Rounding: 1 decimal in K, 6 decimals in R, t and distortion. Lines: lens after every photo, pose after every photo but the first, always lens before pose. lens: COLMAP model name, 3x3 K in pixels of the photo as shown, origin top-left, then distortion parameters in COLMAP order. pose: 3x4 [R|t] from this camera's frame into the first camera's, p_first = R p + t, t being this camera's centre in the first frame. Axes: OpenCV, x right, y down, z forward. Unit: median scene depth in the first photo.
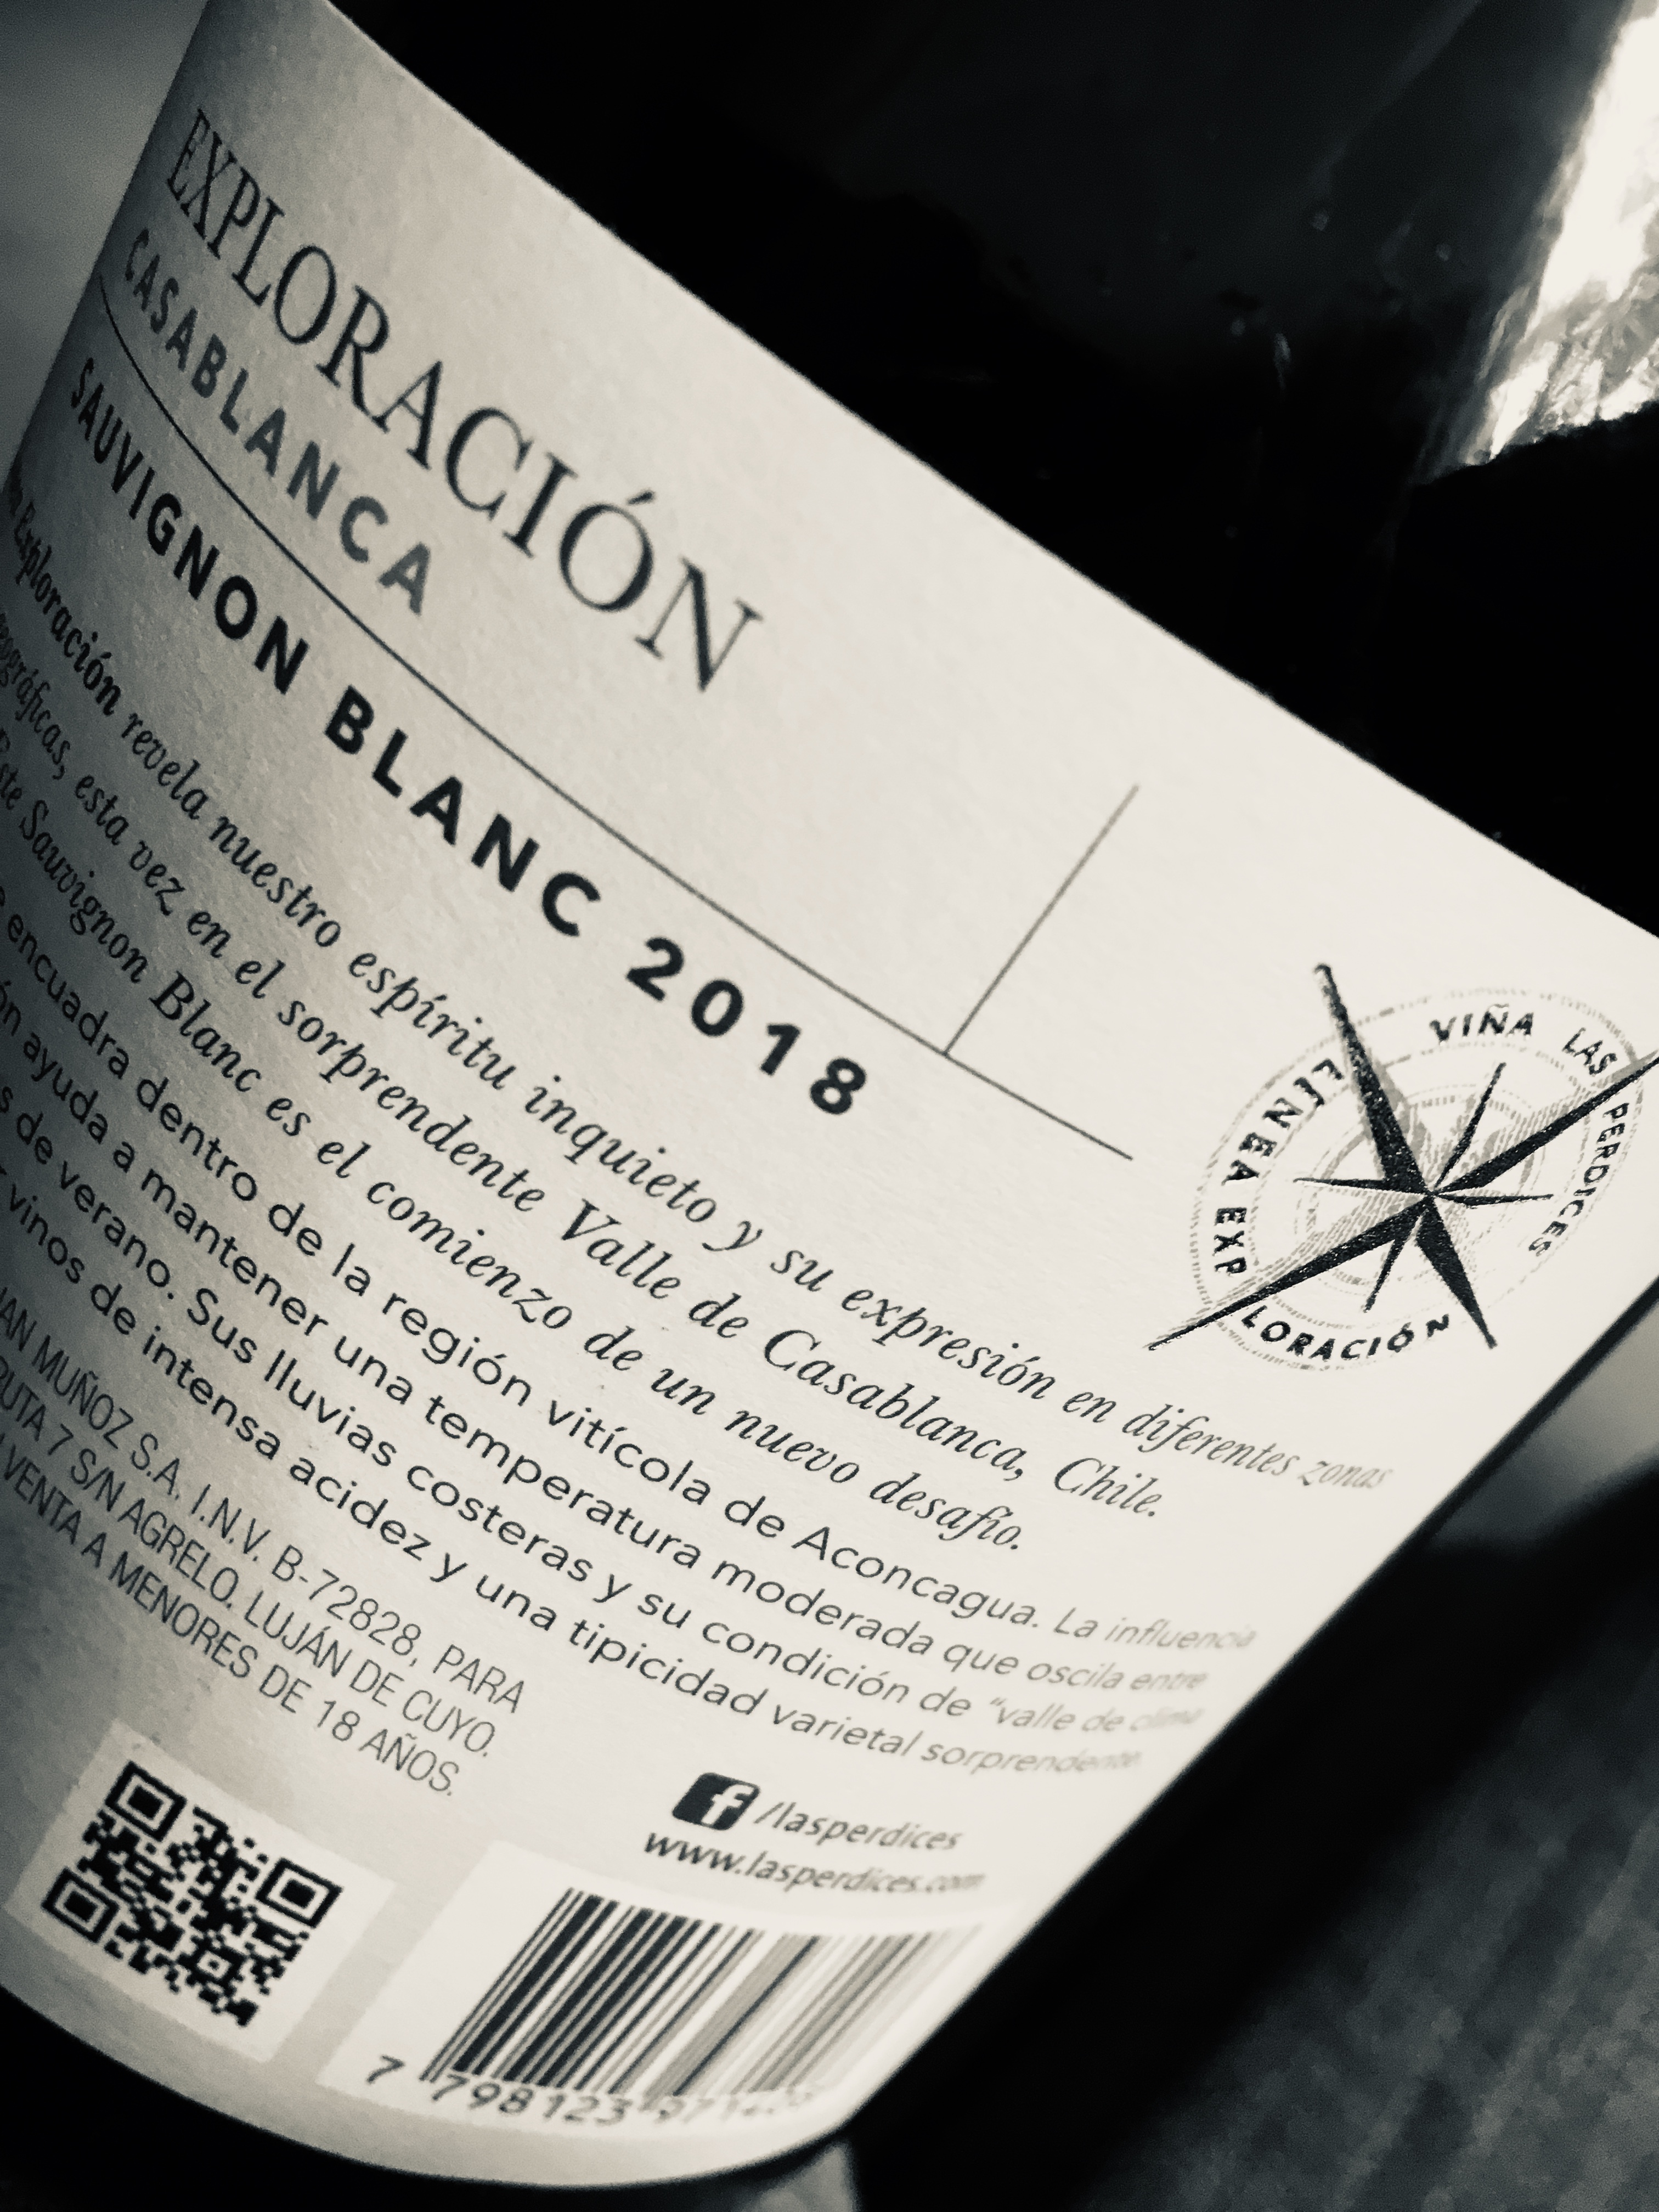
lens RADIAL K [[2026.5, 0, 829.5], [0, 2026.5, 1106.0], [0, 0, 1]] dist [0.094524, -0.199503]
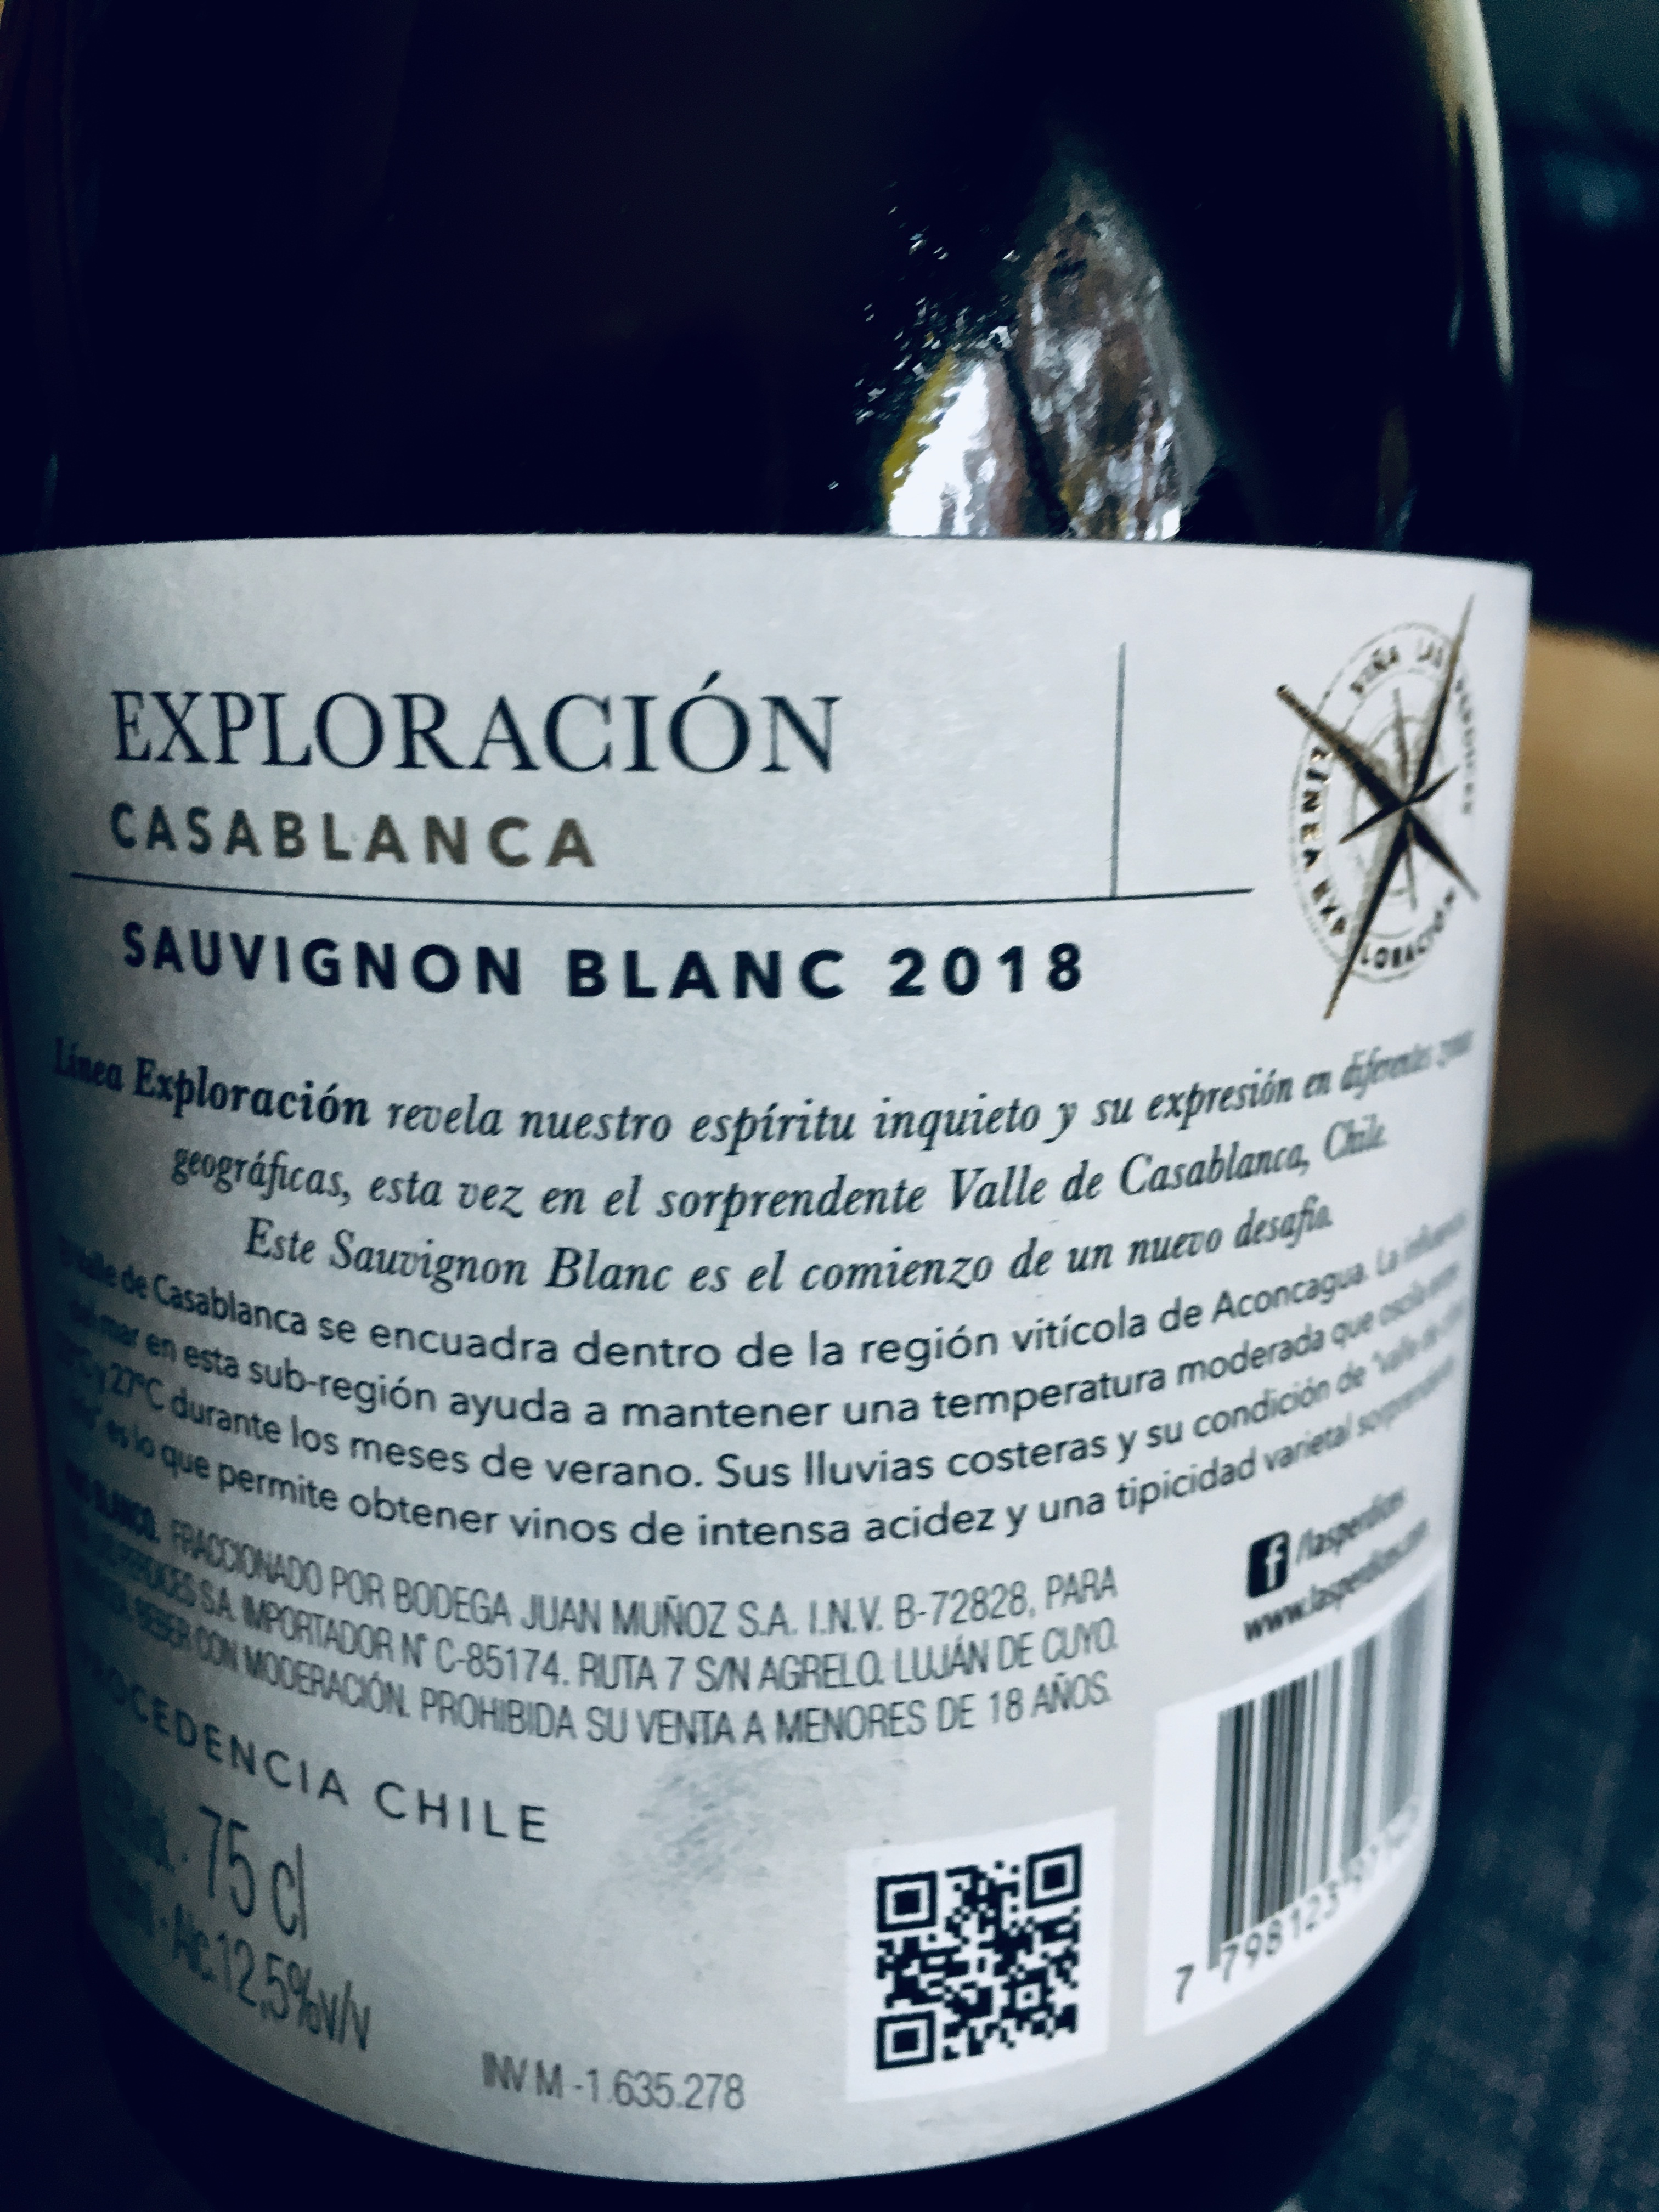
lens RADIAL K [[2026.5, 0, 829.5], [0, 2026.5, 1106.0], [0, 0, 1]] dist [0.094524, -0.199503]
pose [[0.761866, -0.586567, 0.274770, -0.479253], [0.621127, 0.781914, -0.053029, 0.032706], [-0.183742, 0.211068, 0.960047, -0.196947]]
